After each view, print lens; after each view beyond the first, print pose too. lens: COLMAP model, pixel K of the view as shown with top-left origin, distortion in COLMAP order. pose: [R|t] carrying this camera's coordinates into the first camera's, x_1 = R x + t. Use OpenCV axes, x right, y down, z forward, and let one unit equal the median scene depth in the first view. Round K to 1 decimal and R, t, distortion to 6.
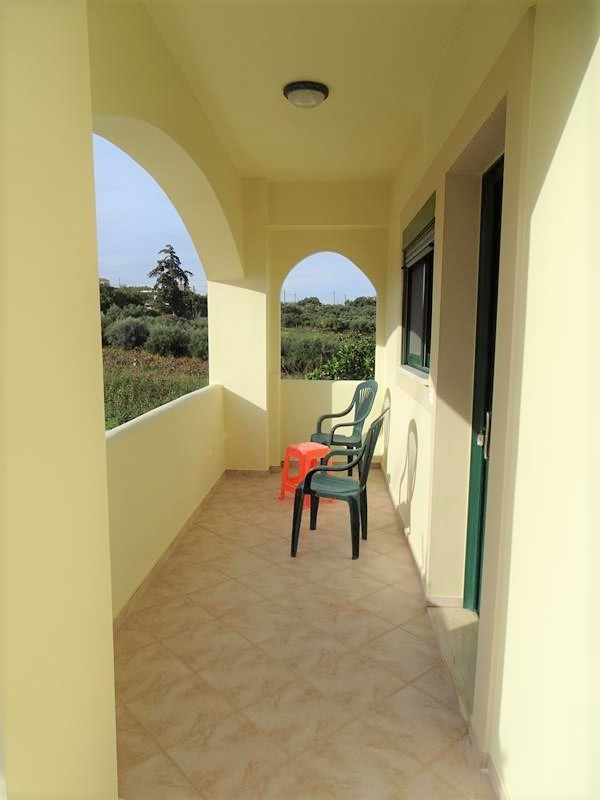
lens RADIAL K [[628.7, 0, 300.0], [0, 628.7, 400.0], [0, 0, 1]] dist [0.075892, 0.001944]
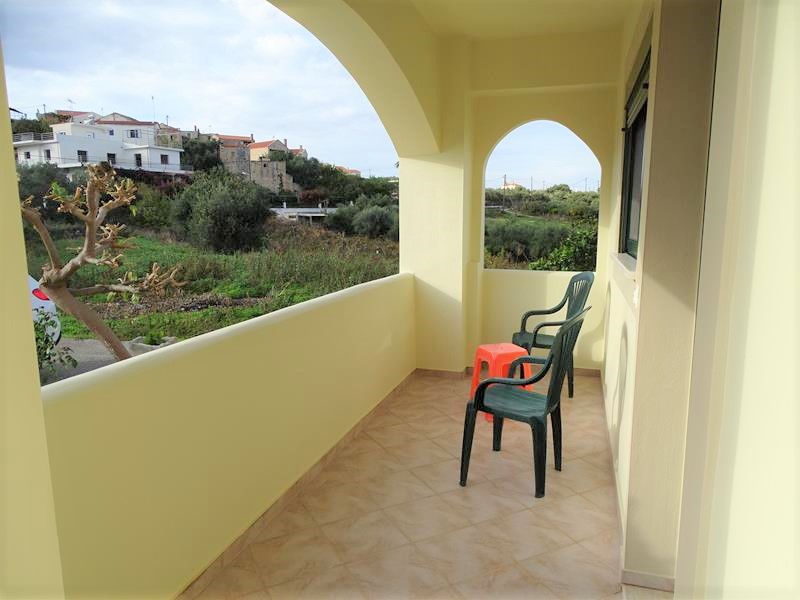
lens RADIAL K [[628.7, 0, 400.0], [0, 628.7, 300.0], [0, 0, 1]] dist [0.075892, 0.001944]
pose [[0.974402, 0.027840, -0.223083, 0.062905], [-0.023909, 0.999508, 0.020303, -0.004910], [0.223539, -0.014449, 0.974588, 0.134894]]
